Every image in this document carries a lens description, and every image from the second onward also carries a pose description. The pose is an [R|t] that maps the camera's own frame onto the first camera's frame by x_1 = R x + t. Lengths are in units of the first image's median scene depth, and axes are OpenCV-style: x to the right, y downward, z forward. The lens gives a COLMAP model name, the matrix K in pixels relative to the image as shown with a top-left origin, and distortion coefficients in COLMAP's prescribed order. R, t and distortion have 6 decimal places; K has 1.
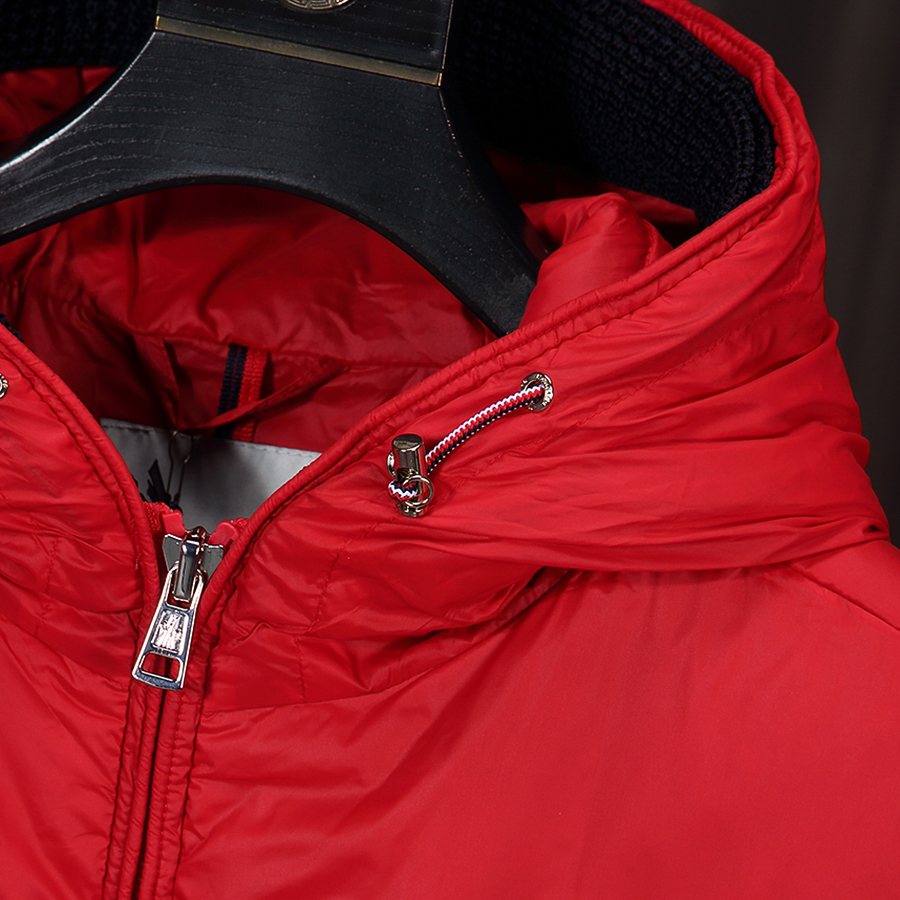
lens RADIAL K [[4556.5, 0, 450.4], [0, 4556.5, 453.1], [0, 0, 1]] dist [0.317250, 0.000000]
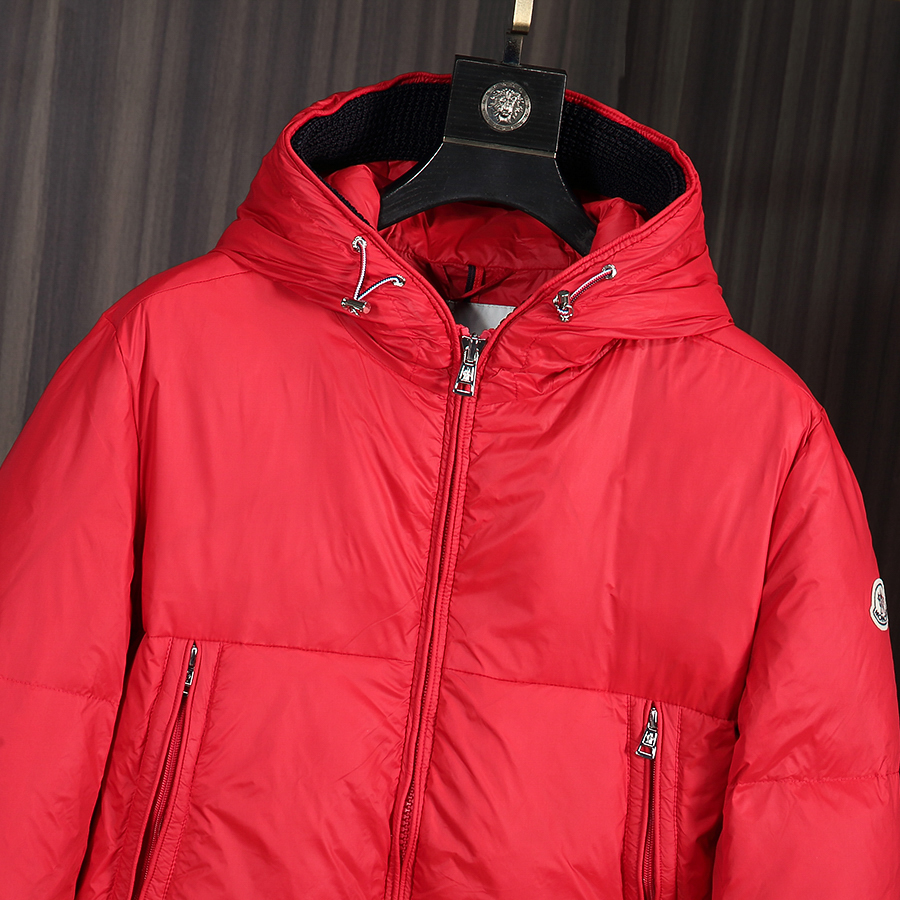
lens RADIAL K [[2866.9, 0, 454.1], [0, 2866.9, 445.2], [0, 0, 1]] dist [0.093875, 0.000000]
pose [[0.988802, -0.055111, 0.138682, -0.292558], [0.055171, 0.998471, 0.003414, 0.072715], [-0.138658, 0.004276, 0.990331, -0.596035]]
